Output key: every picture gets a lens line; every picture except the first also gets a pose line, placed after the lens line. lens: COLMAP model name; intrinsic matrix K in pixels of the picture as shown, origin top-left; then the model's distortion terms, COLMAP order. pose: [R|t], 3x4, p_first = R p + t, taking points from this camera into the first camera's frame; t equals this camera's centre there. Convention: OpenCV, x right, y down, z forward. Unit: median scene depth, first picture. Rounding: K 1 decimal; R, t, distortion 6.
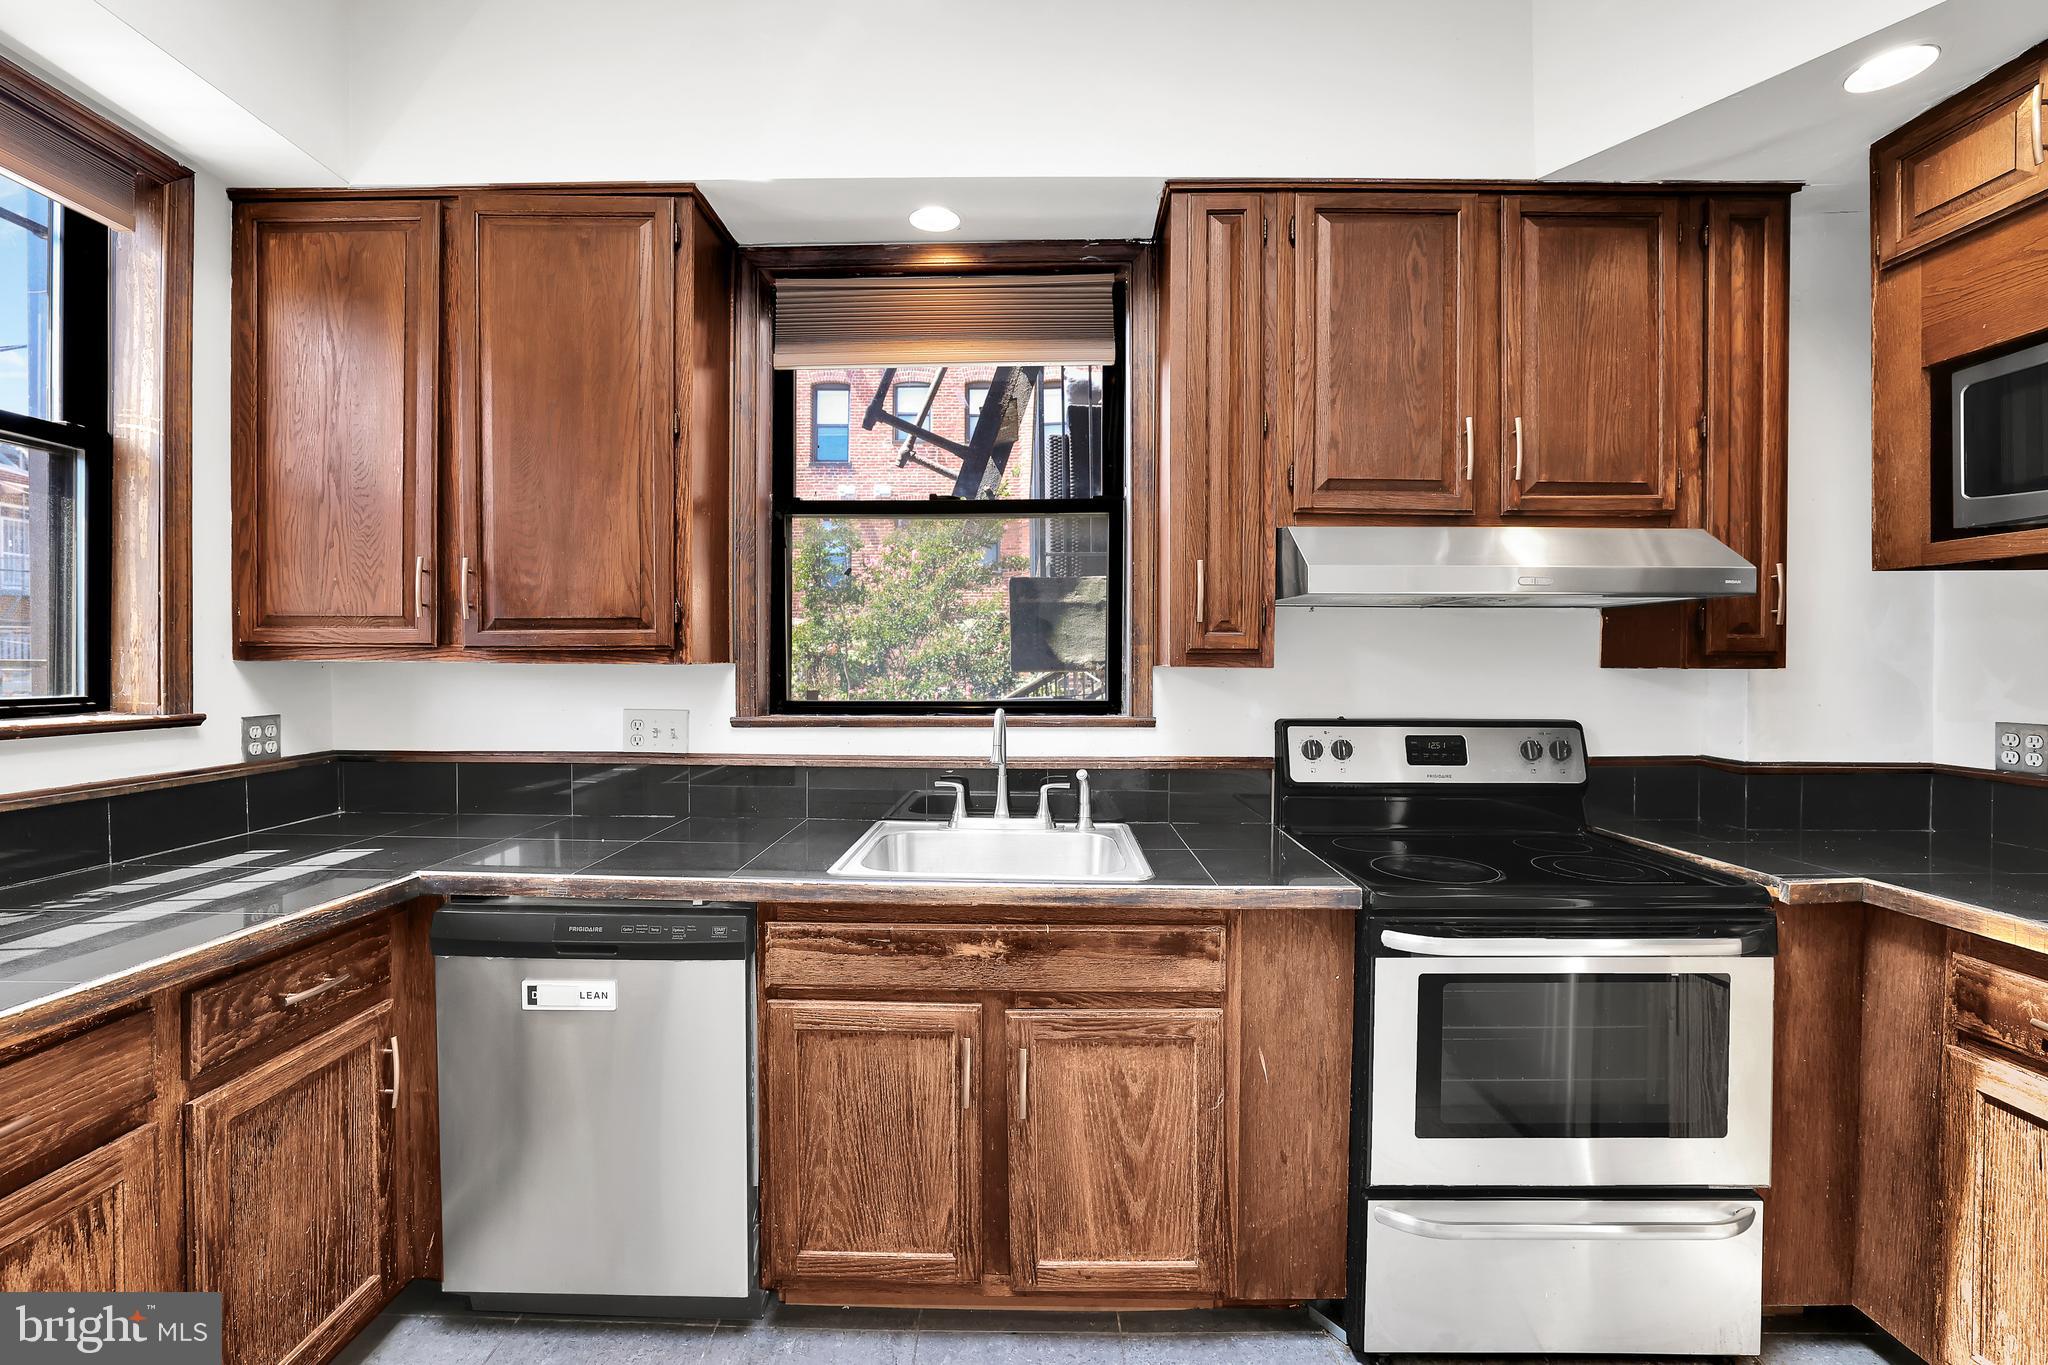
lens RADIAL K [[899.3, 0, 1013.4], [0, 899.3, 675.6], [0, 0, 1]] dist [-0.051445, 0.020271]
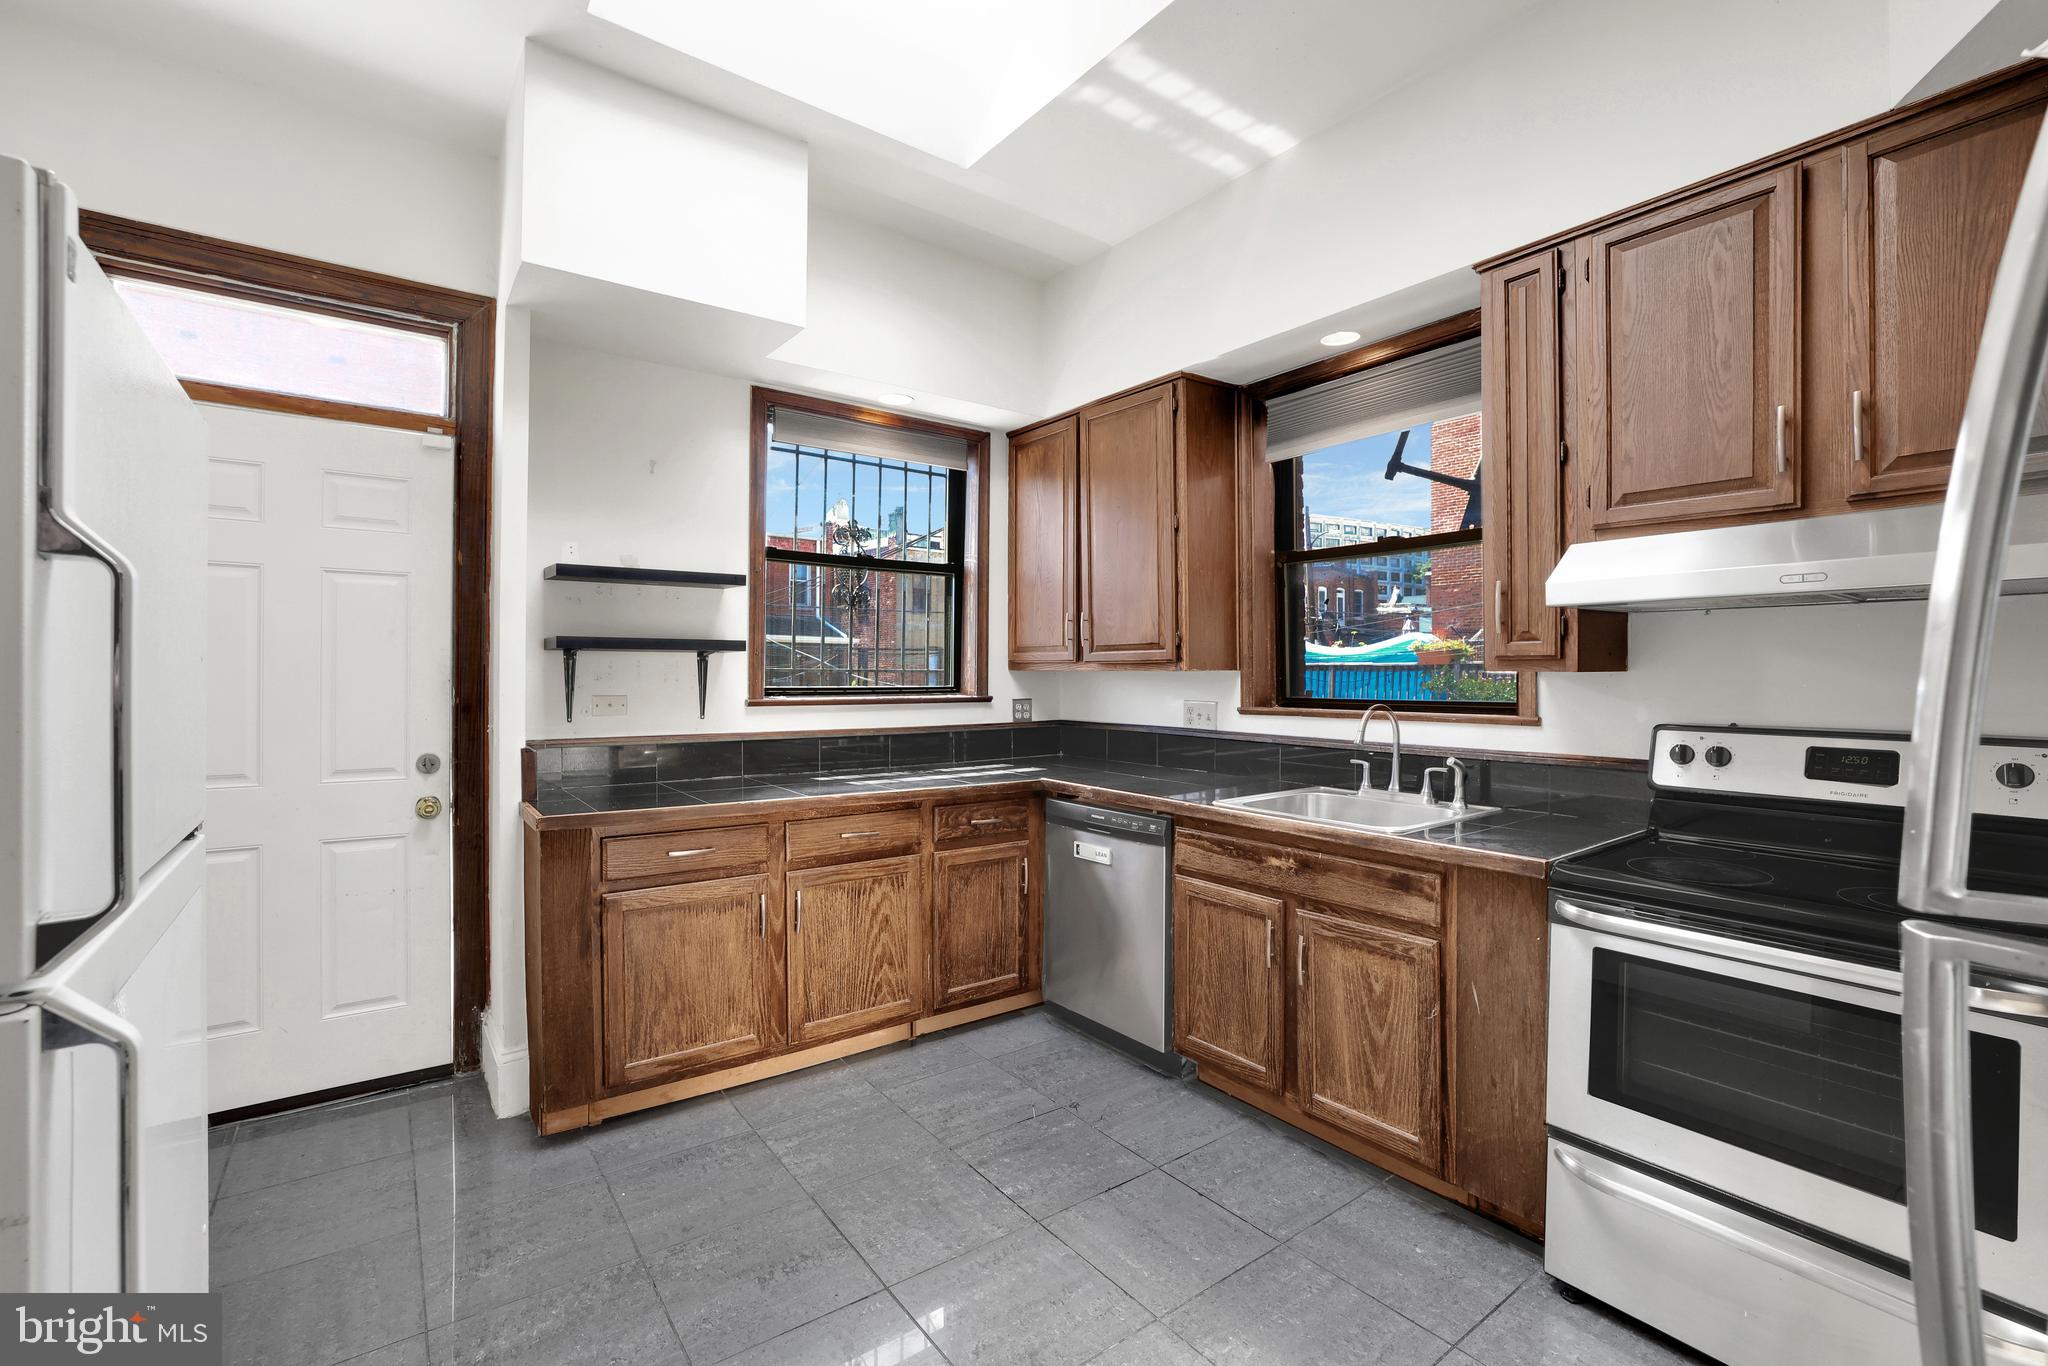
lens RADIAL K [[899.3, 0, 1013.4], [0, 899.3, 676.1], [0, 0, 1]] dist [-0.051445, 0.020271]
pose [[0.597651, 0.000256, -0.801757, 0.874050], [-0.009680, 0.999929, -0.006897, 0.012349], [0.801698, 0.011883, 0.597611, -0.236700]]
